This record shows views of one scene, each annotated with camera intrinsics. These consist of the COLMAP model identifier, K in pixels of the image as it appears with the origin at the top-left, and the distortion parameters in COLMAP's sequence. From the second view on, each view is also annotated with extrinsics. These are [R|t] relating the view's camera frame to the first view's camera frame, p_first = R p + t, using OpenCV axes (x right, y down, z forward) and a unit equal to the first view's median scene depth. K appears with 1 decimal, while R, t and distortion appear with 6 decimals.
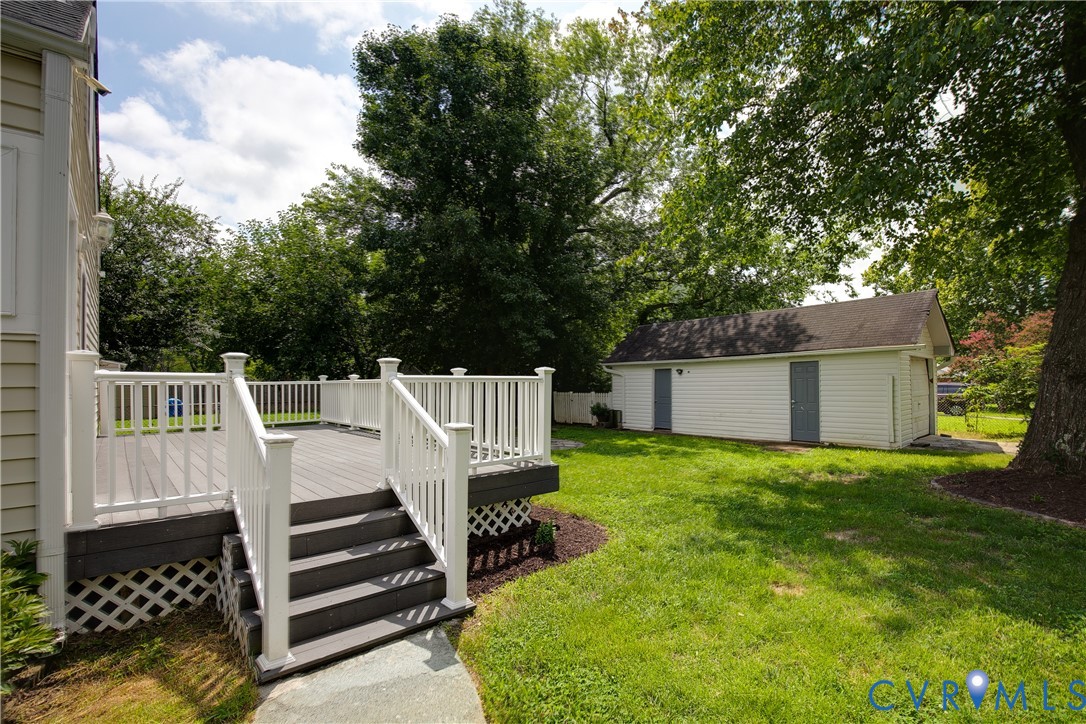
lens RADIAL K [[512.0, 0, 555.1], [0, 512.0, 378.5], [0, 0, 1]] dist [-0.007750, -0.000216]
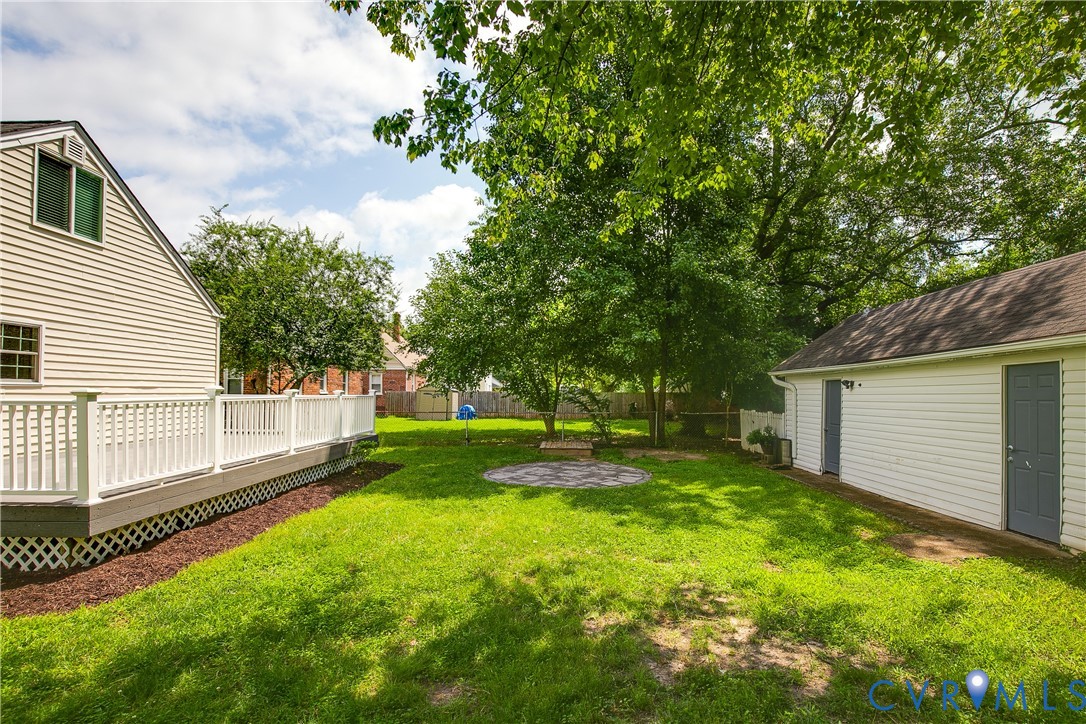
lens RADIAL K [[504.2, 0, 559.9], [0, 504.2, 384.8], [0, 0, 1]] dist [-0.039349, 0.007515]
pose [[0.747235, -0.001839, -0.664558, 0.399529], [-0.002439, 0.999982, -0.005509, -0.009031], [0.664556, 0.005737, 0.747217, 0.333966]]
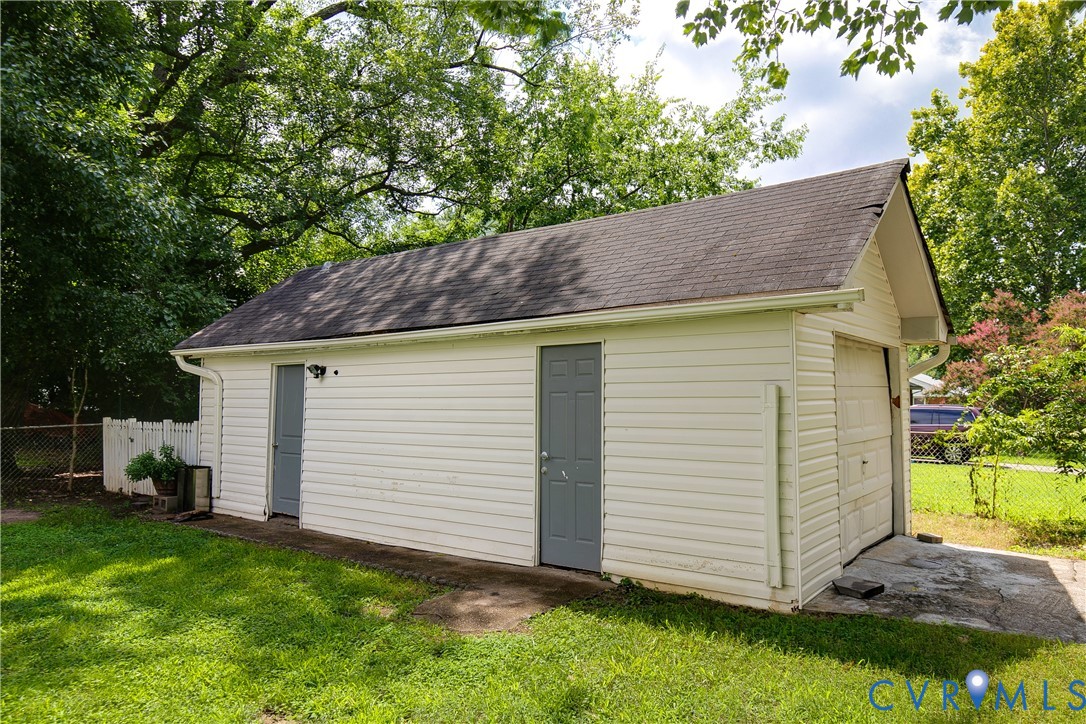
lens RADIAL K [[767.4, 0, 546.5], [0, 767.4, 366.1], [0, 0, 1]] dist [0.022191, -0.000988]
pose [[0.983274, 0.018472, 0.181192, 0.322395], [-0.012272, 0.999302, -0.035281, 0.001159], [-0.181717, 0.032467, 0.982815, 0.407670]]
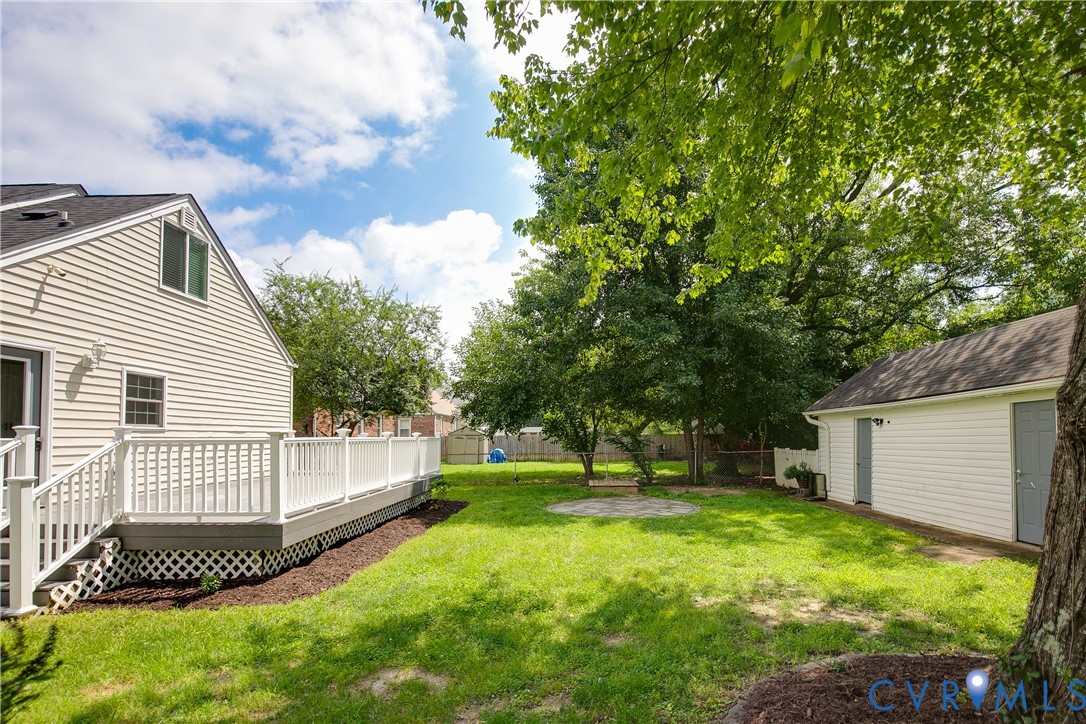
lens RADIAL K [[517.2, 0, 577.9], [0, 517.2, 421.5], [0, 0, 1]] dist [-0.035788, 0.000262]
pose [[0.751778, -0.020065, -0.659111, 0.409559], [0.008867, 0.999754, -0.020321, -0.003655], [0.659357, 0.009433, 0.751771, 0.227274]]
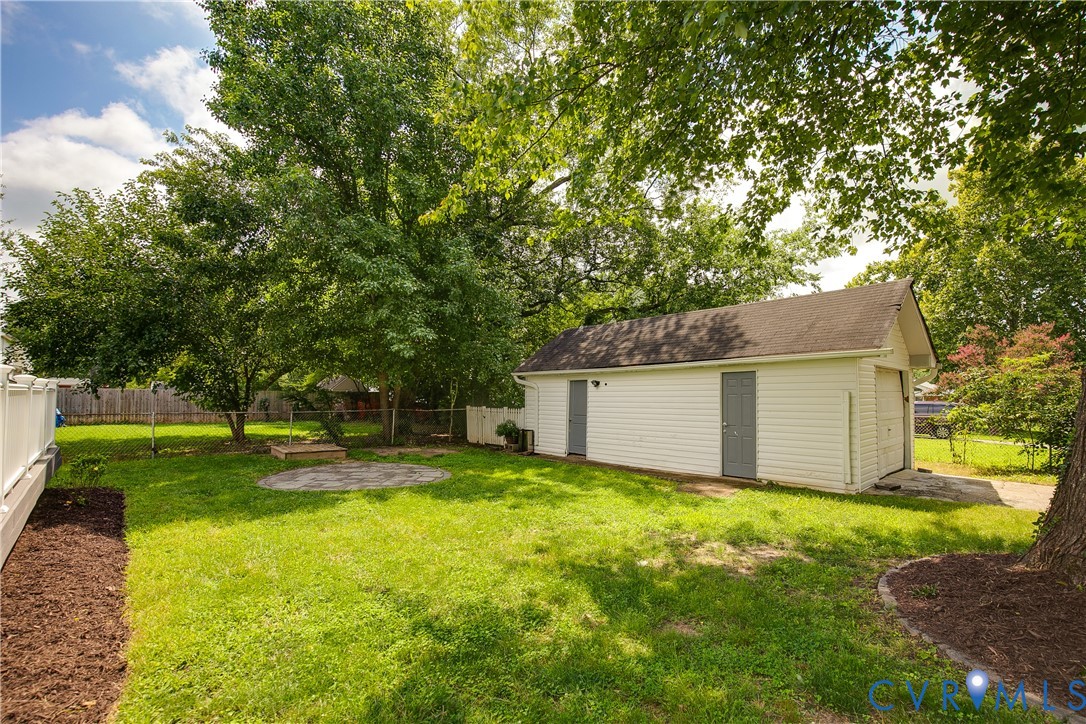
lens RADIAL K [[507.3, 0, 547.0], [0, 507.3, 382.3], [0, 0, 1]] dist [-0.032577, 0.009583]
pose [[0.999879, 0.013286, -0.008103, 0.181306], [-0.013433, 0.999741, -0.018370, 0.000157], [0.007857, 0.018477, 0.999798, 0.215894]]
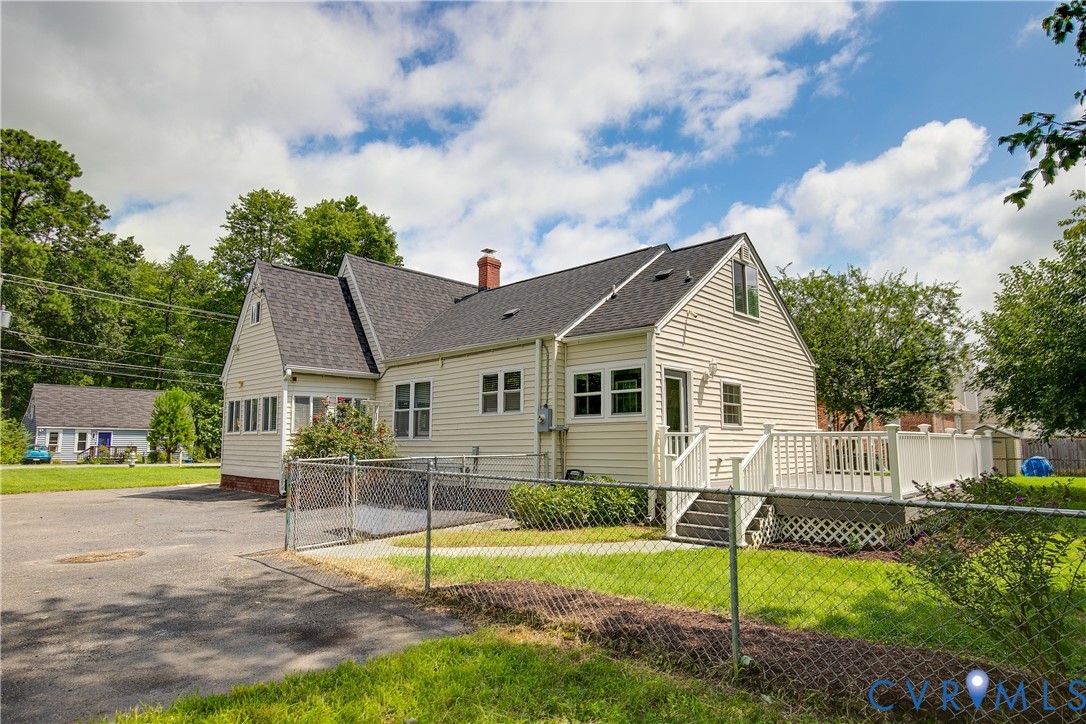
lens RADIAL K [[641.7, 0, 518.4], [0, 641.7, 382.0], [0, 0, 1]] dist [-0.030951, -0.001576]
pose [[0.046859, -0.085466, -0.995239, 0.555980], [0.000754, 0.996336, -0.085525, 0.002363], [0.998901, 0.003257, 0.046752, -0.011832]]
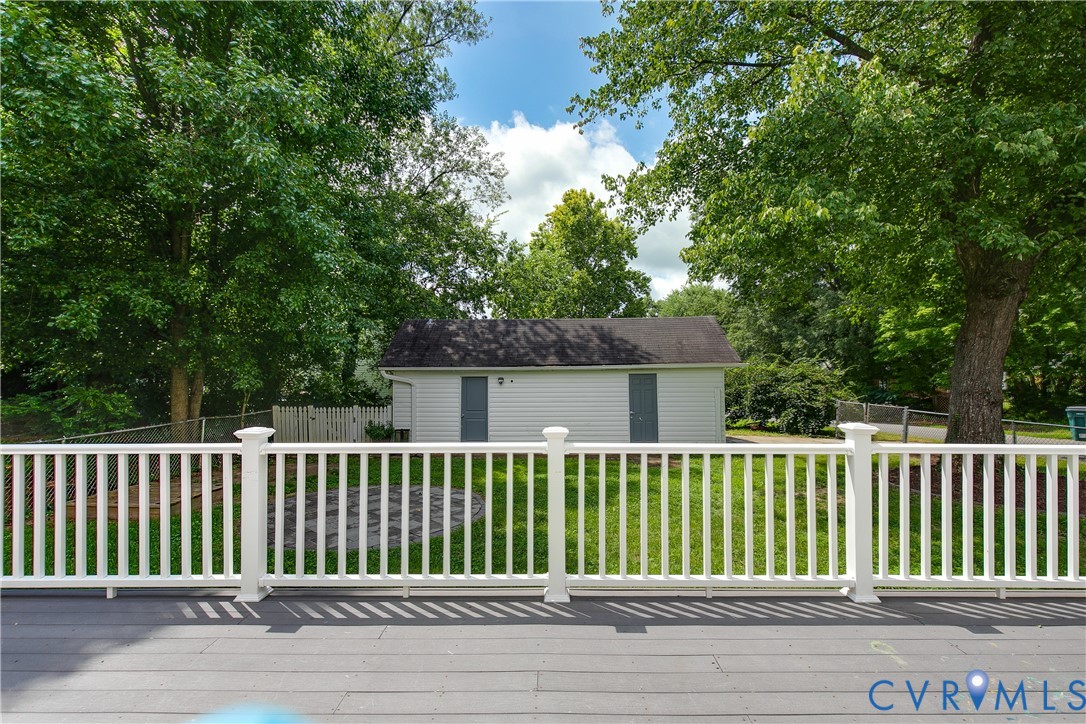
lens RADIAL K [[486.9, 0, 543.6], [0, 486.9, 383.0], [0, 0, 1]] dist [0.003685, 0.000662]
pose [[0.677035, -0.011017, 0.735868, -0.318578], [-0.010140, 0.999653, 0.024296, -0.031355], [-0.735881, -0.023910, 0.676689, 0.416028]]
